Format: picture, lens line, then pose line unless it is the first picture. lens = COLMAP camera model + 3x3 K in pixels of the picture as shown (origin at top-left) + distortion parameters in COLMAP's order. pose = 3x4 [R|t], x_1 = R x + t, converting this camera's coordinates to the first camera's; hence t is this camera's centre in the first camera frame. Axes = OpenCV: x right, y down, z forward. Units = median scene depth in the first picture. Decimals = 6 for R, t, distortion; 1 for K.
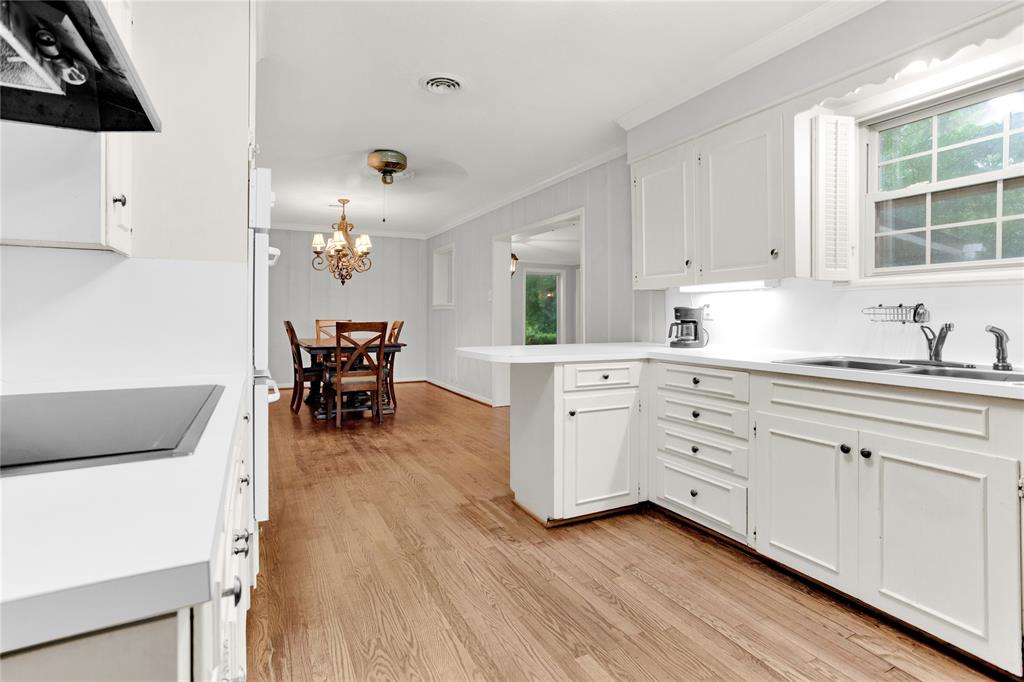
lens RADIAL K [[504.2, 0, 494.9], [0, 504.2, 310.6], [0, 0, 1]] dist [-0.007029, 0.002187]
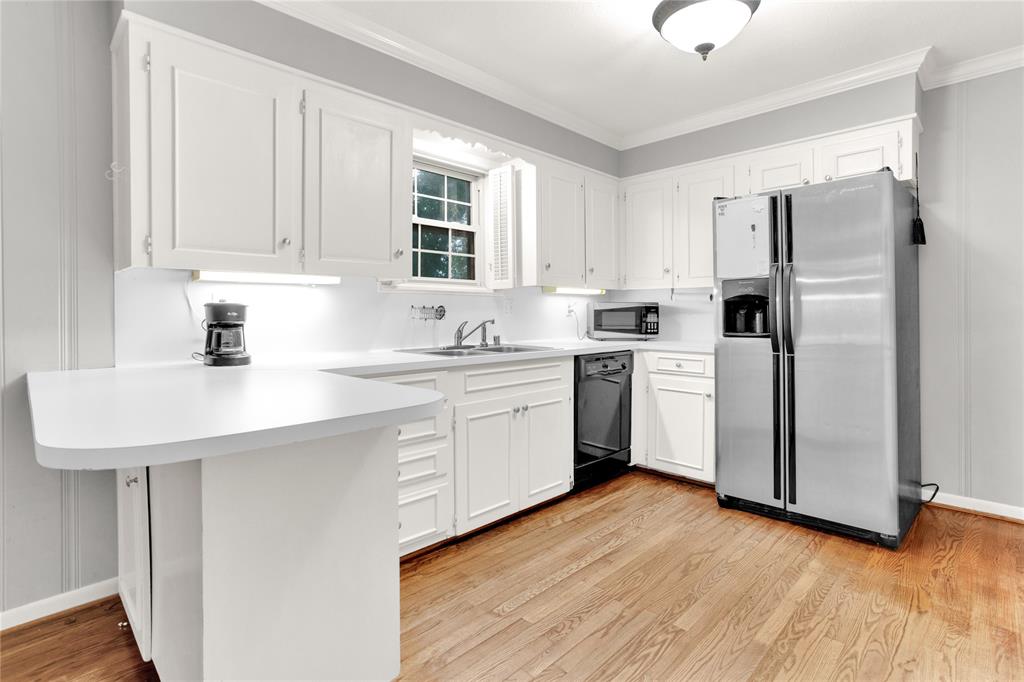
lens RADIAL K [[504.2, 0, 529.0], [0, 504.2, 317.9], [0, 0, 1]] dist [-0.007029, 0.002187]
pose [[-0.350375, -0.006950, 0.936584, -0.569791], [-0.006774, 0.999965, 0.004886, 0.010554], [-0.936585, -0.004633, -0.350410, 1.322016]]
